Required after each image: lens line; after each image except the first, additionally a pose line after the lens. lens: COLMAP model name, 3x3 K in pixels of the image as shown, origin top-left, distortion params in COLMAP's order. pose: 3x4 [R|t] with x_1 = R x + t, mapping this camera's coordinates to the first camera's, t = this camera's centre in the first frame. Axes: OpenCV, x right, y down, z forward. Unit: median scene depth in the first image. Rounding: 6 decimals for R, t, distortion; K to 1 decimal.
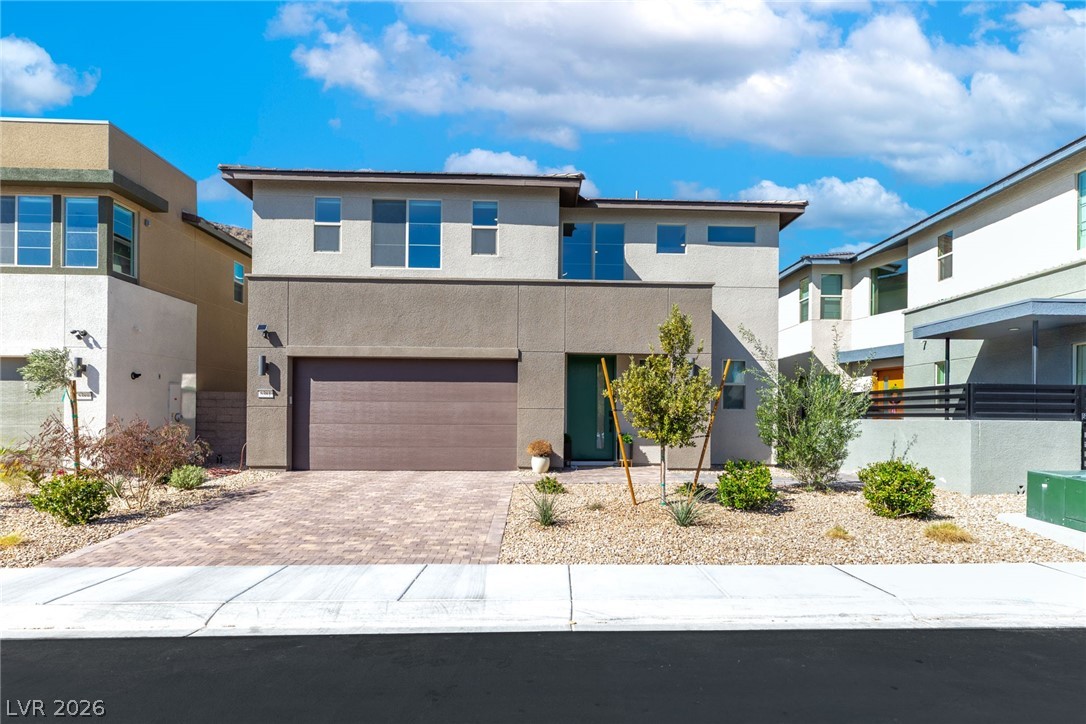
lens RADIAL K [[594.1, 0, 562.3], [0, 594.1, 409.8], [0, 0, 1]] dist [0.006071, 0.000868]
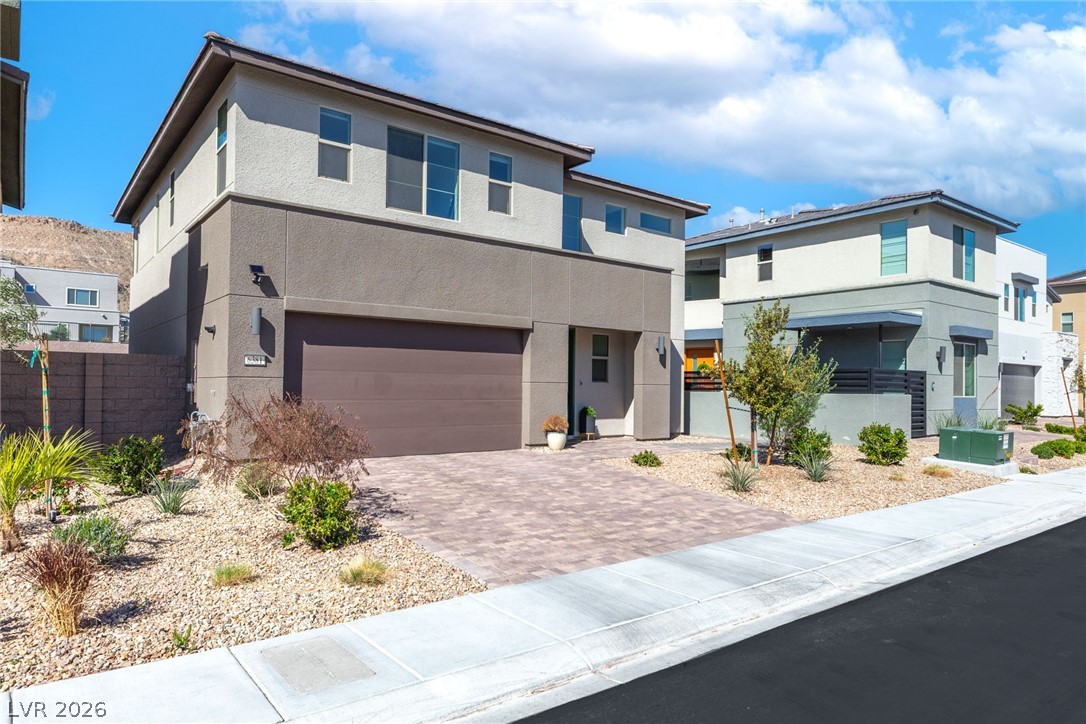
lens RADIAL K [[676.9, 0, 541.1], [0, 676.9, 373.5], [0, 0, 1]] dist [0.004201, 0.000702]
pose [[0.817993, 0.013991, 0.575058, -0.672366], [-0.010775, 0.999901, -0.009001, -0.006237], [-0.575127, 0.001167, 0.818063, 0.115988]]
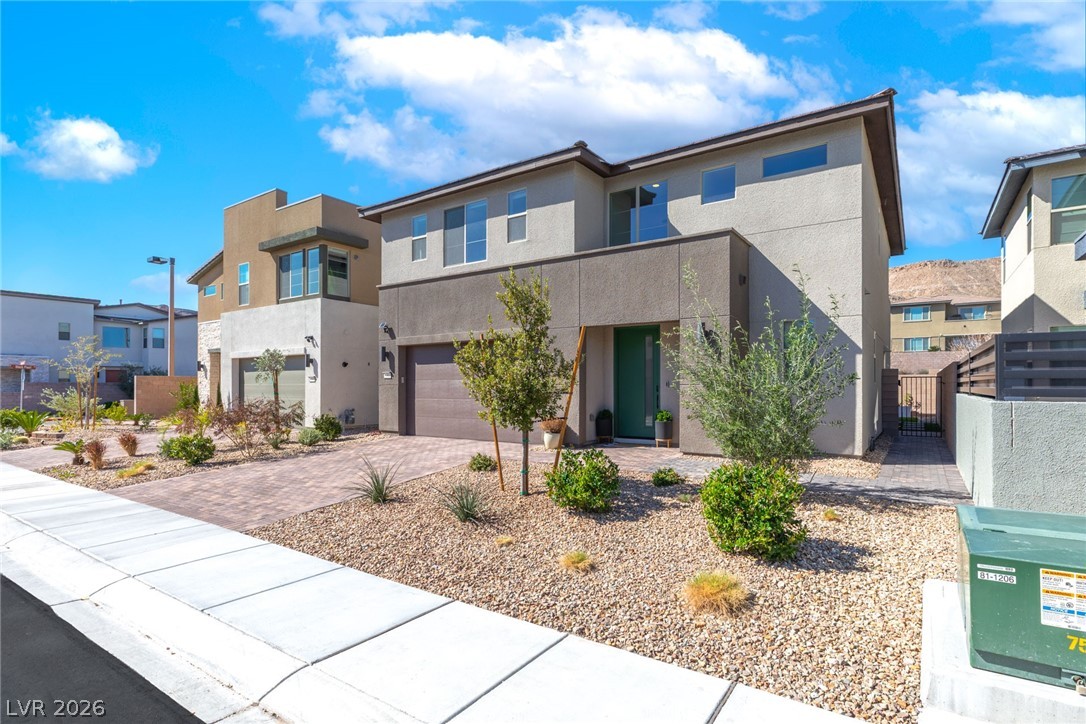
lens RADIAL K [[530.6, 0, 580.5], [0, 530.6, 380.2], [0, 0, 1]] dist [0.002026, 0.000406]
pose [[0.815409, -0.014534, -0.578703, 0.511274], [0.012383, 0.999894, -0.007665, -0.001748], [0.578753, -0.000915, 0.815502, 0.288759]]
